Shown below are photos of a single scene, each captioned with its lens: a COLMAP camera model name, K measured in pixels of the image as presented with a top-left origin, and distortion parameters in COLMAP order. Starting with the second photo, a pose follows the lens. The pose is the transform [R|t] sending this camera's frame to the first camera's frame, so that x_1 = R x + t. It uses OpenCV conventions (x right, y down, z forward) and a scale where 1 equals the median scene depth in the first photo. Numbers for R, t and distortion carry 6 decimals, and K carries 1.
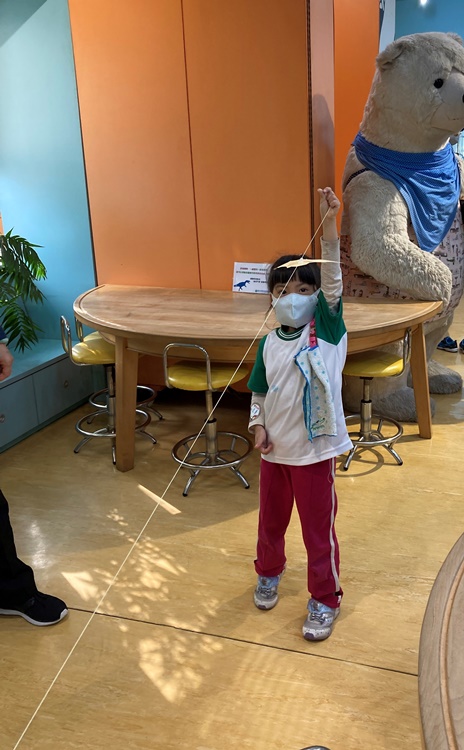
lens RADIAL K [[714.1, 0, 319.6], [0, 714.1, 337.5], [0, 0, 1]] dist [-0.012640, -0.012436]
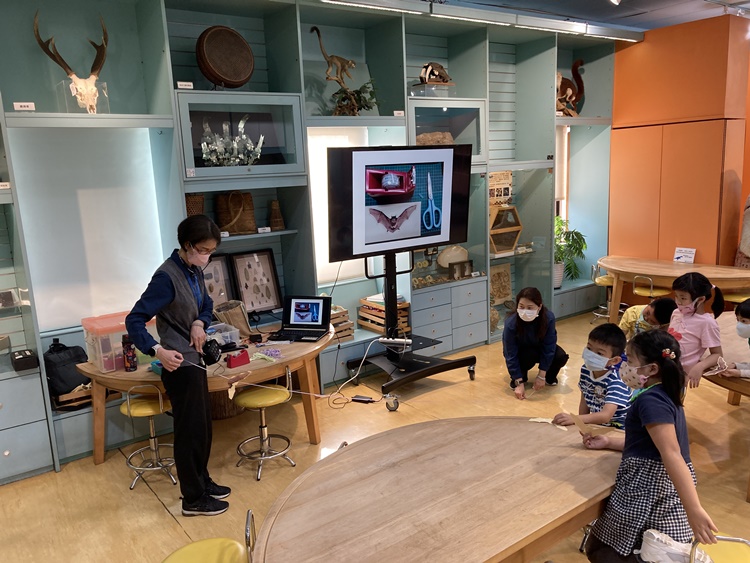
lens RADIAL K [[617.6, 0, 364.4], [0, 617.6, 286.3], [0, 0, 1]] dist [0.046963, -0.047642]
pose [[0.784652, 0.093799, -0.612800, 0.311958], [-0.128182, 0.991674, -0.012338, 0.157851], [0.606540, 0.088231, 0.790142, -1.066113]]
